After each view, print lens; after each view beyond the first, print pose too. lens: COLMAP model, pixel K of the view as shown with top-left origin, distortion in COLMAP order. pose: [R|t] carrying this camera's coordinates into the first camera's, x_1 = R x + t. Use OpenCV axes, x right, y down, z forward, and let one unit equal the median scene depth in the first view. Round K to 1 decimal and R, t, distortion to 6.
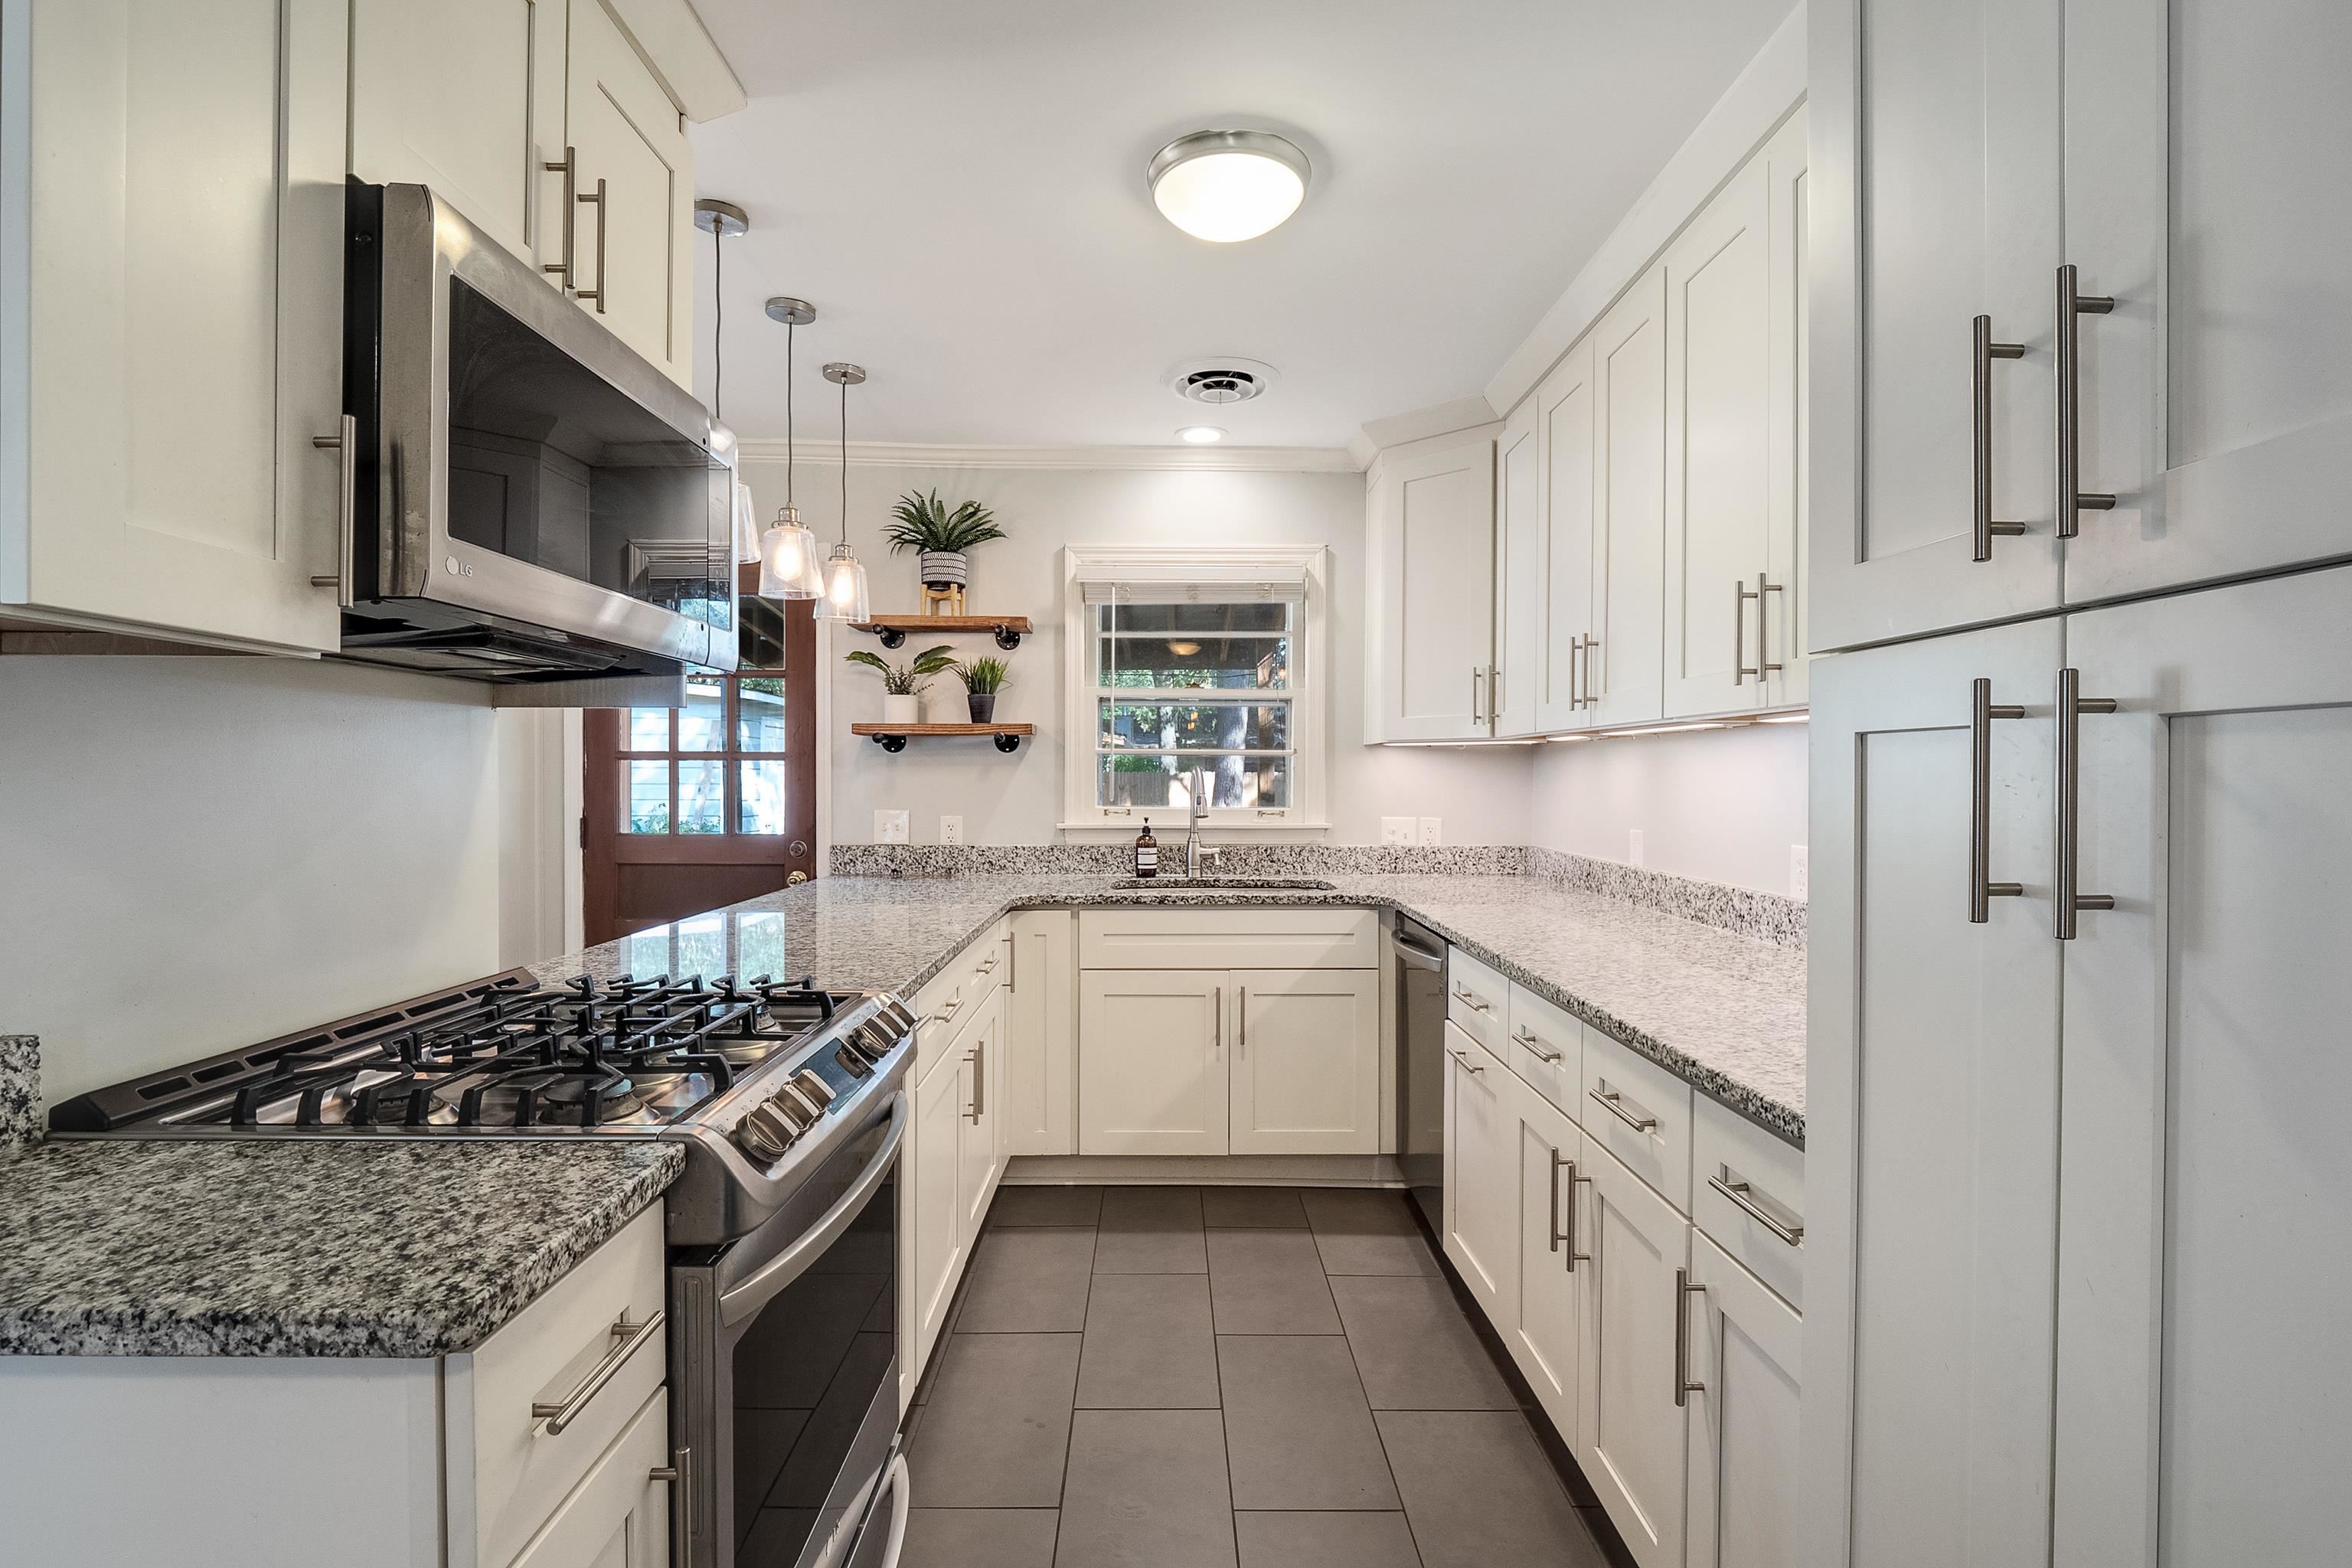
lens RADIAL K [[1119.2, 0, 1168.9], [0, 1119.2, 777.6], [0, 0, 1]] dist [-0.002884, -0.001569]
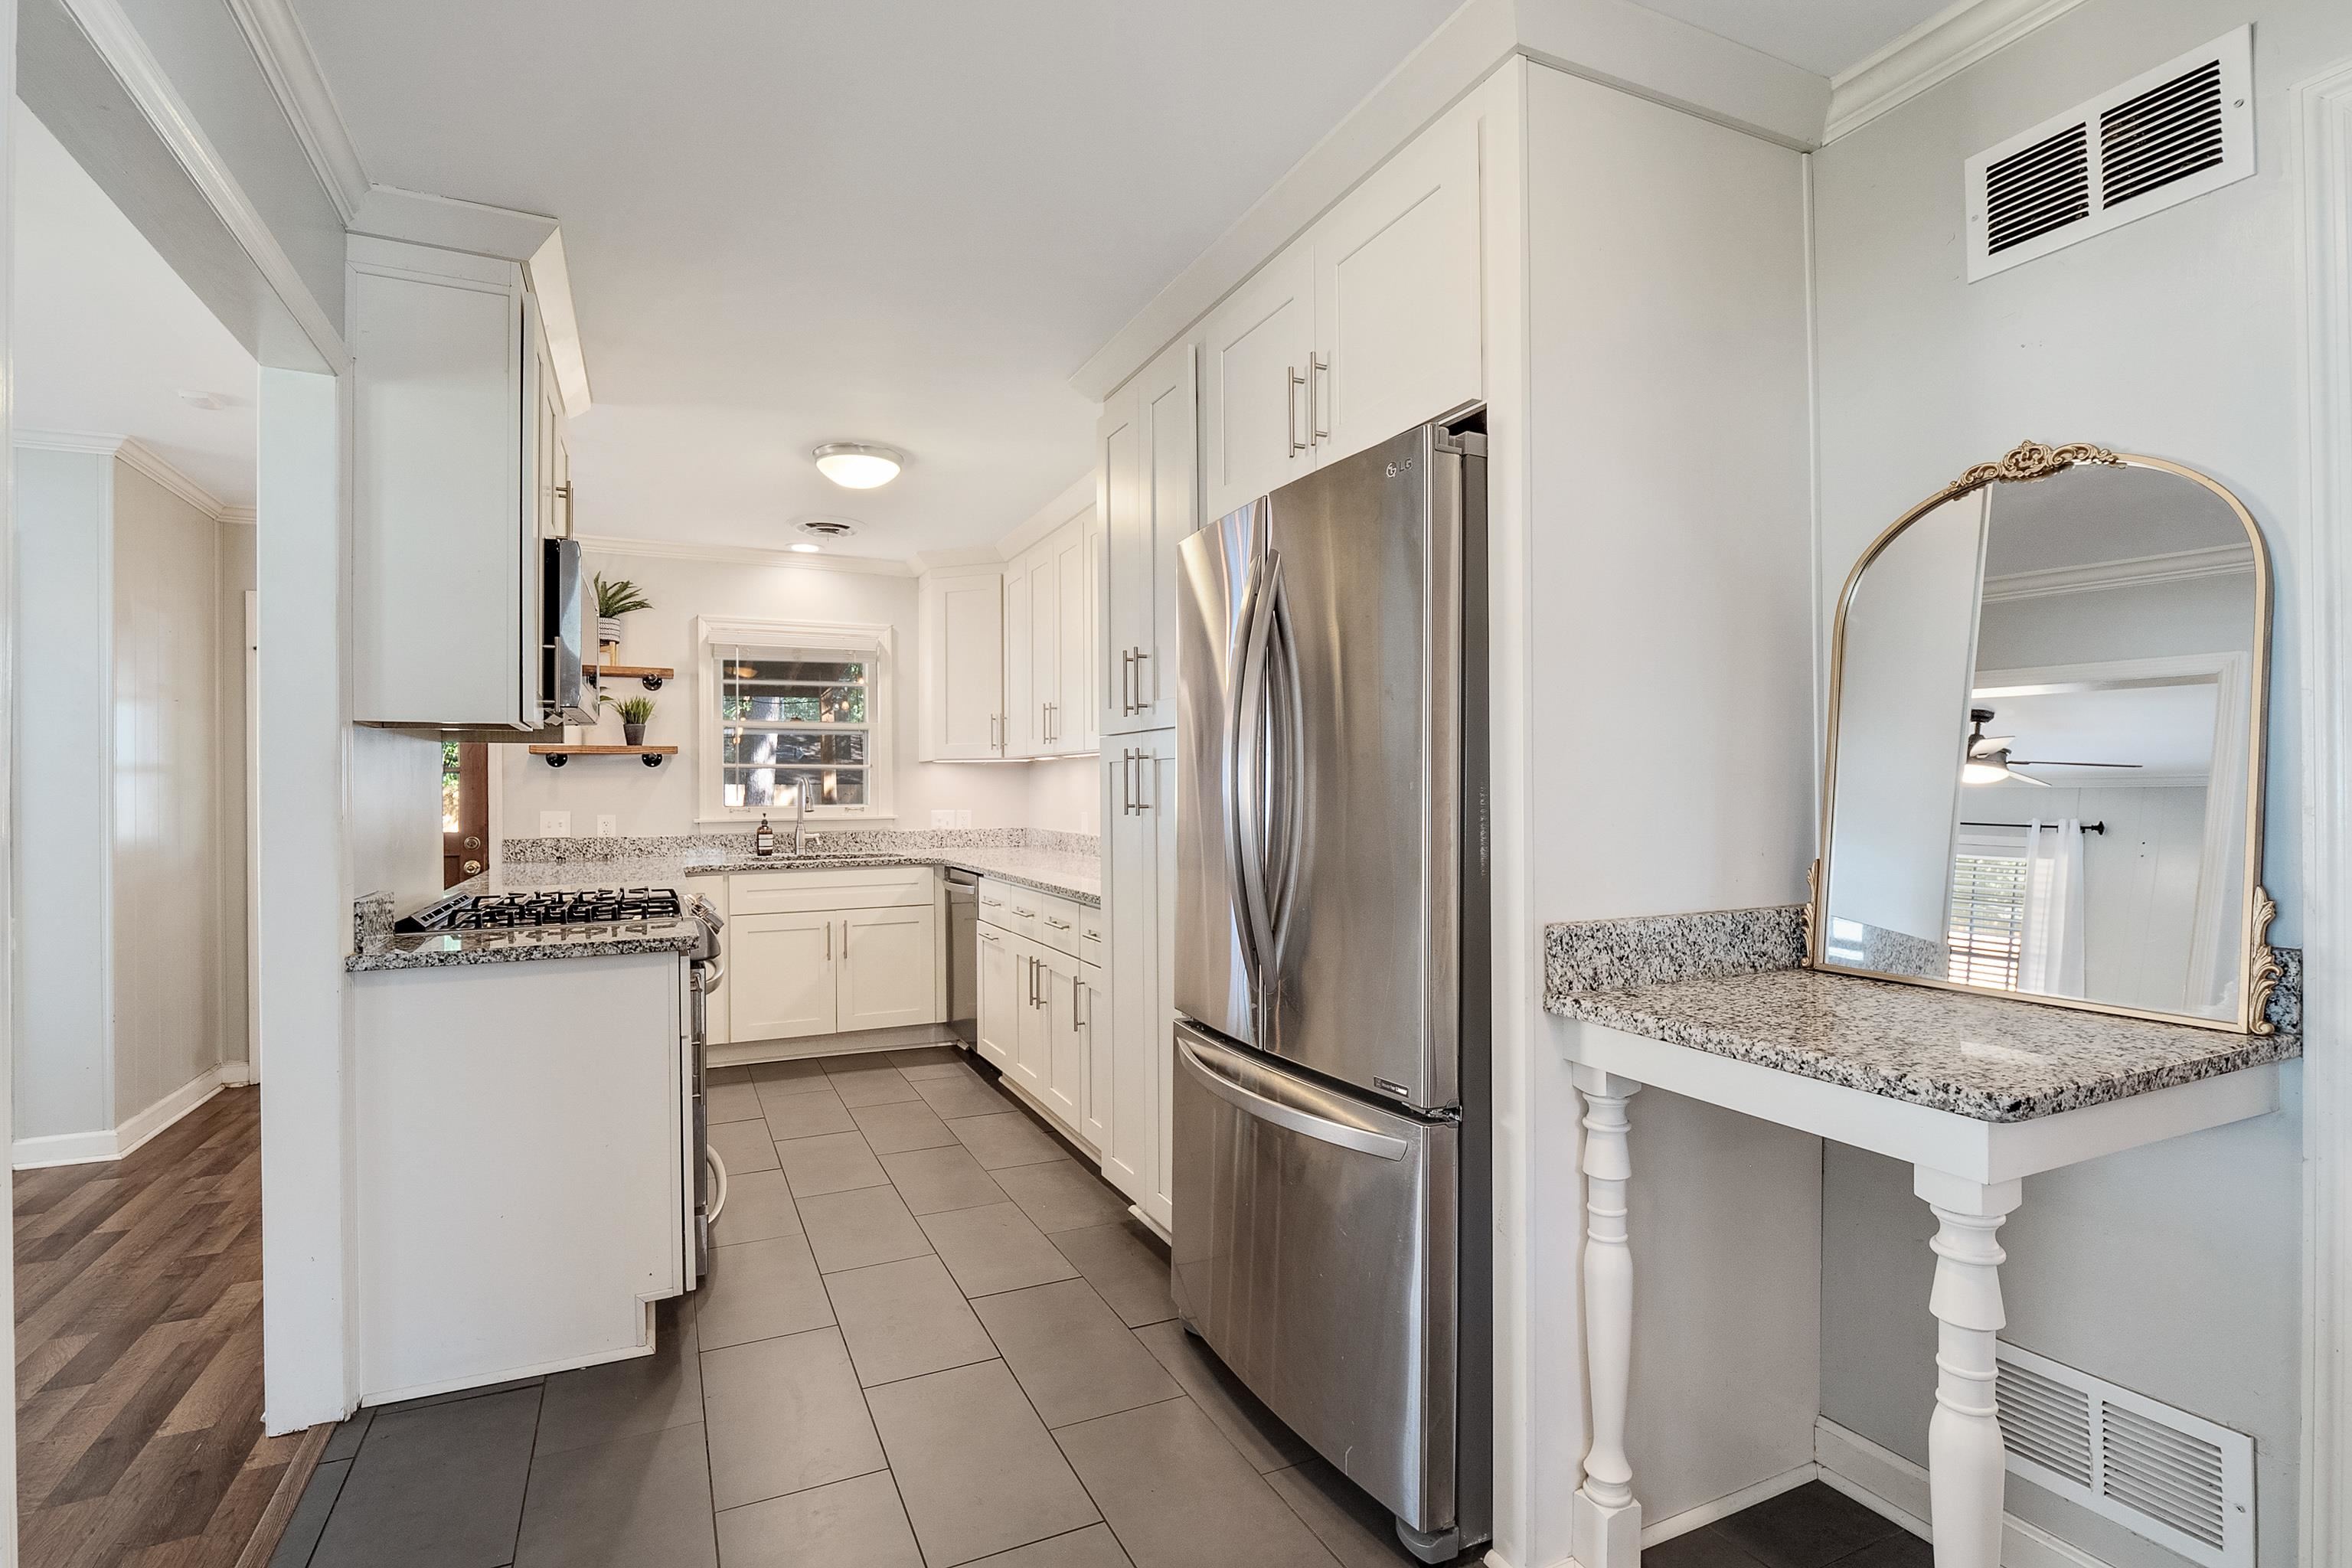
lens RADIAL K [[1113.8, 0, 1169.5], [0, 1113.8, 797.2], [0, 0, 1]] dist [0.003807, -0.023212]
pose [[0.911674, -0.011693, 0.410748, -0.131511], [0.009233, 0.999926, 0.007972, 0.008917], [-0.410810, -0.003476, 0.911714, -0.486957]]
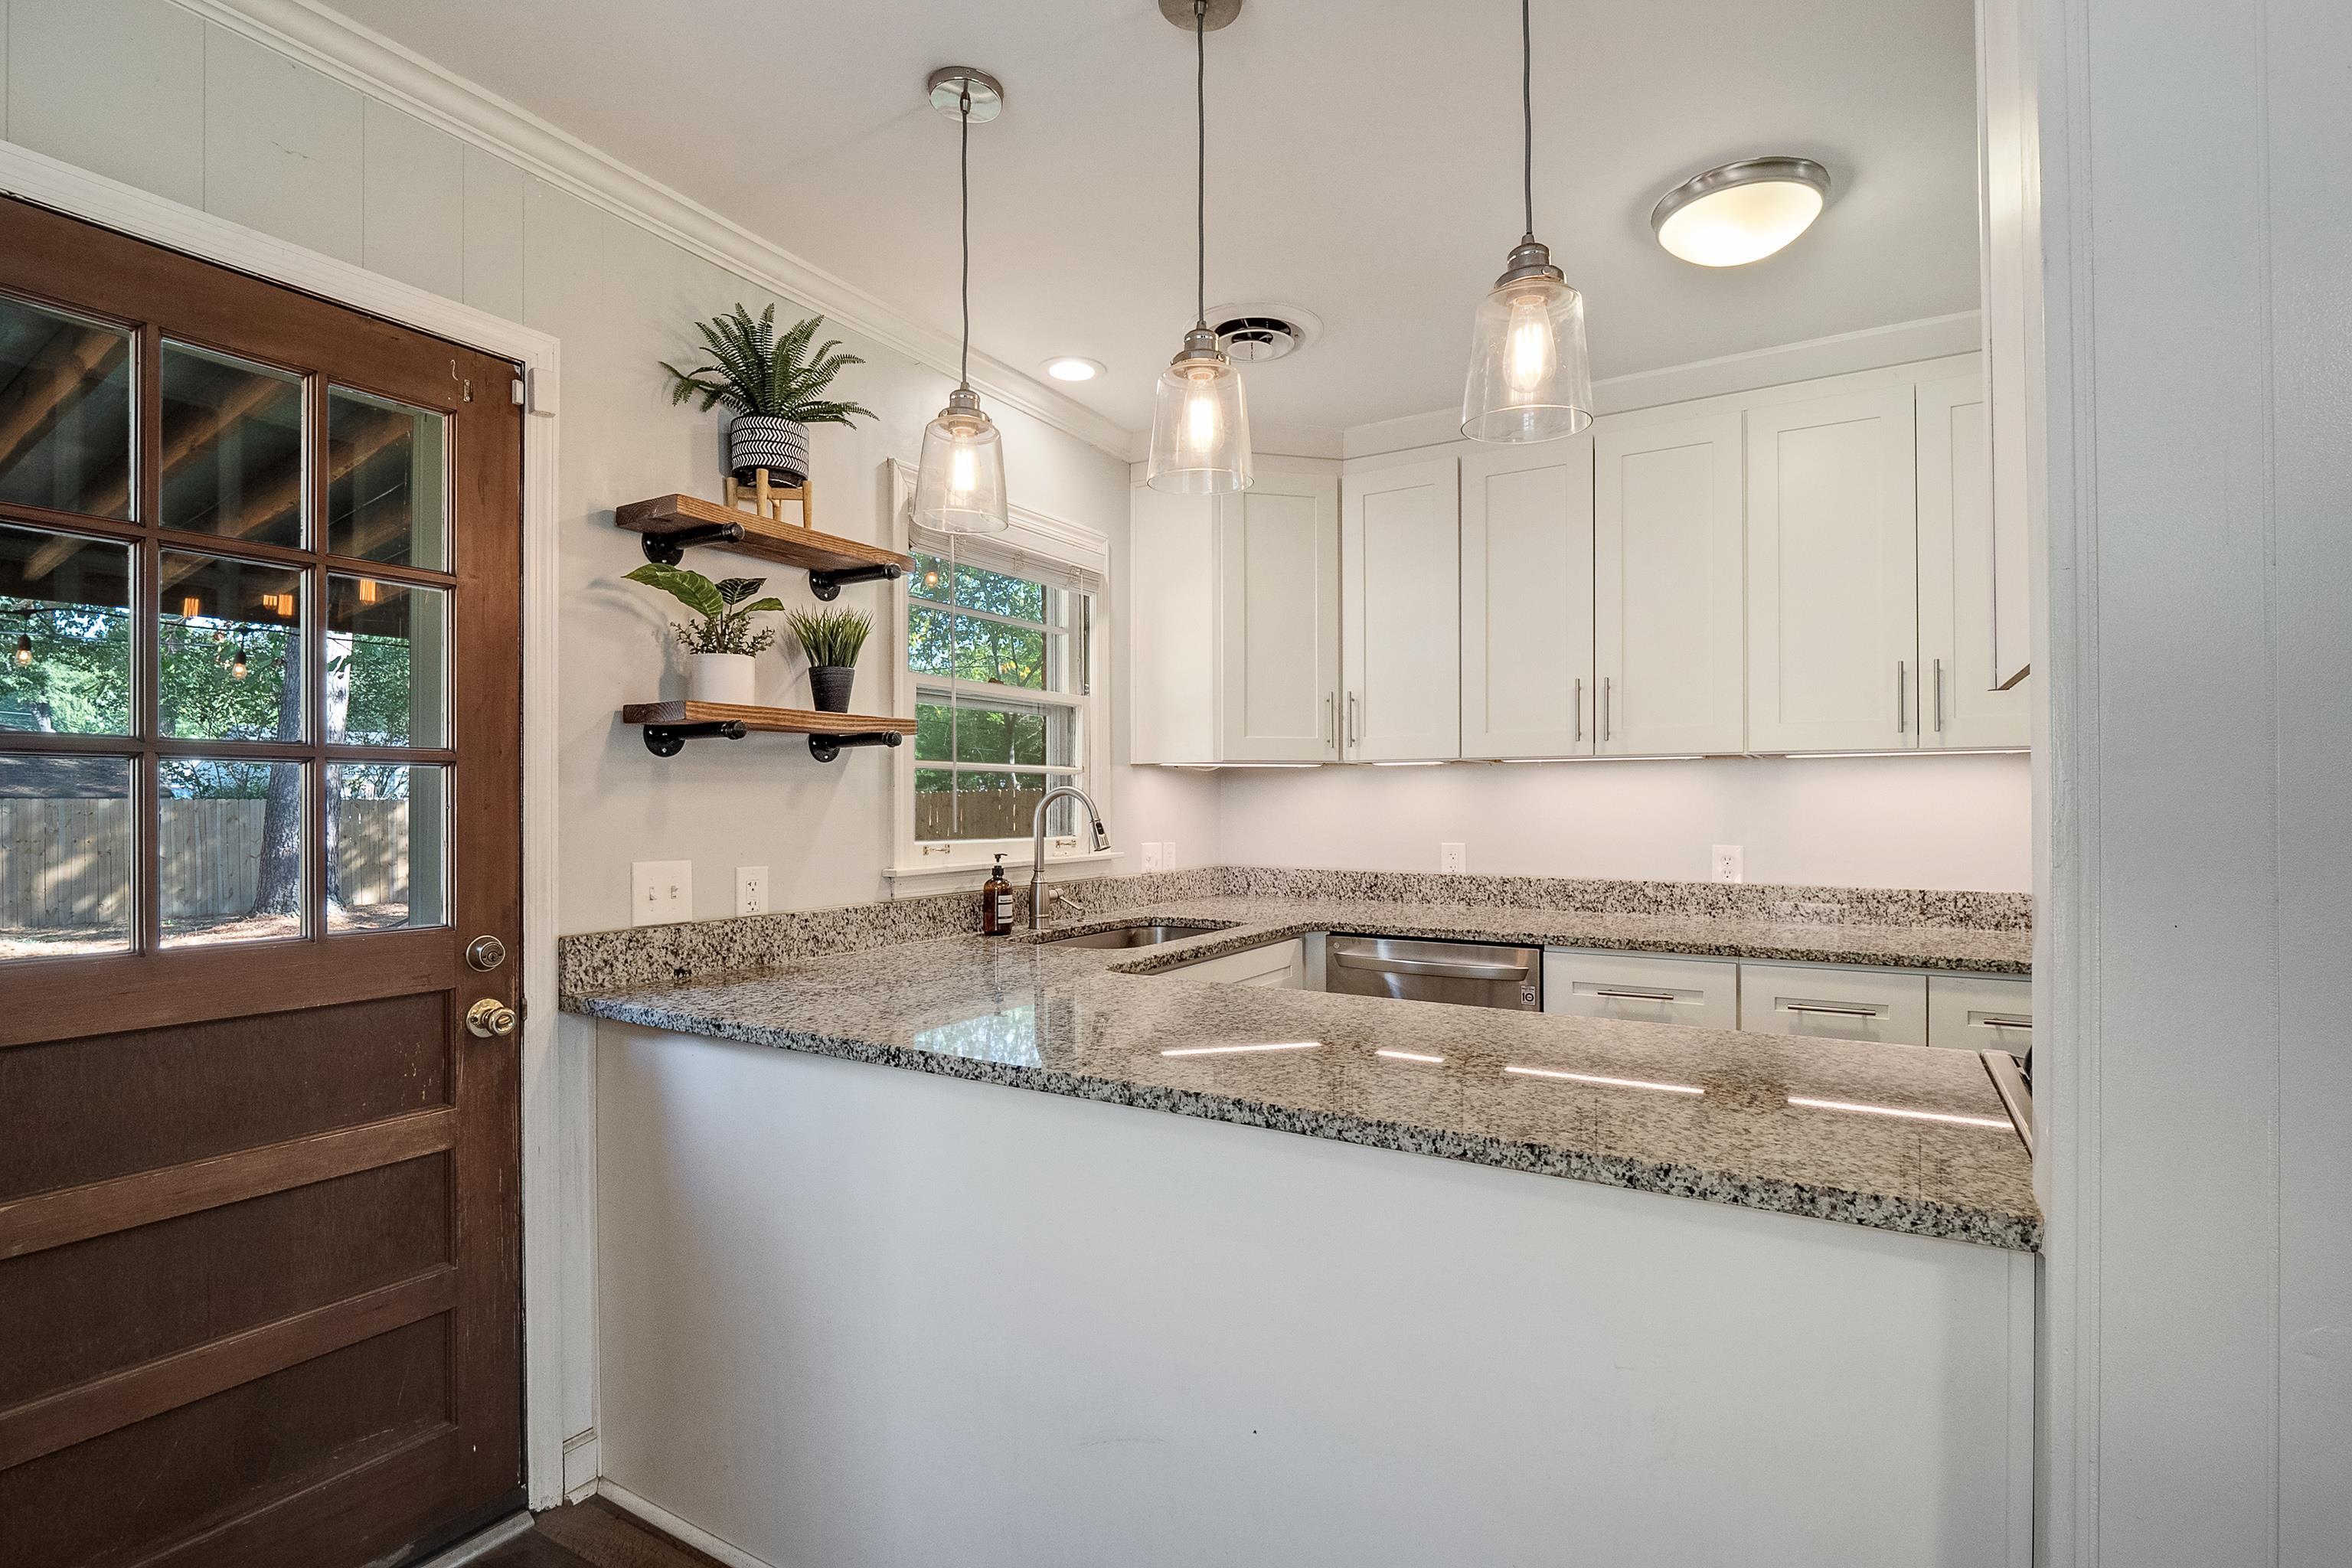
lens RADIAL K [[1113.8, 0, 1169.5], [0, 1113.8, 797.2], [0, 0, 1]] dist [0.003807, -0.023212]
pose [[0.521966, 0.001328, 0.852966, -0.597087], [0.005500, 0.999973, -0.004923, 0.002042], [-0.852949, 0.007261, 0.521944, 0.520170]]
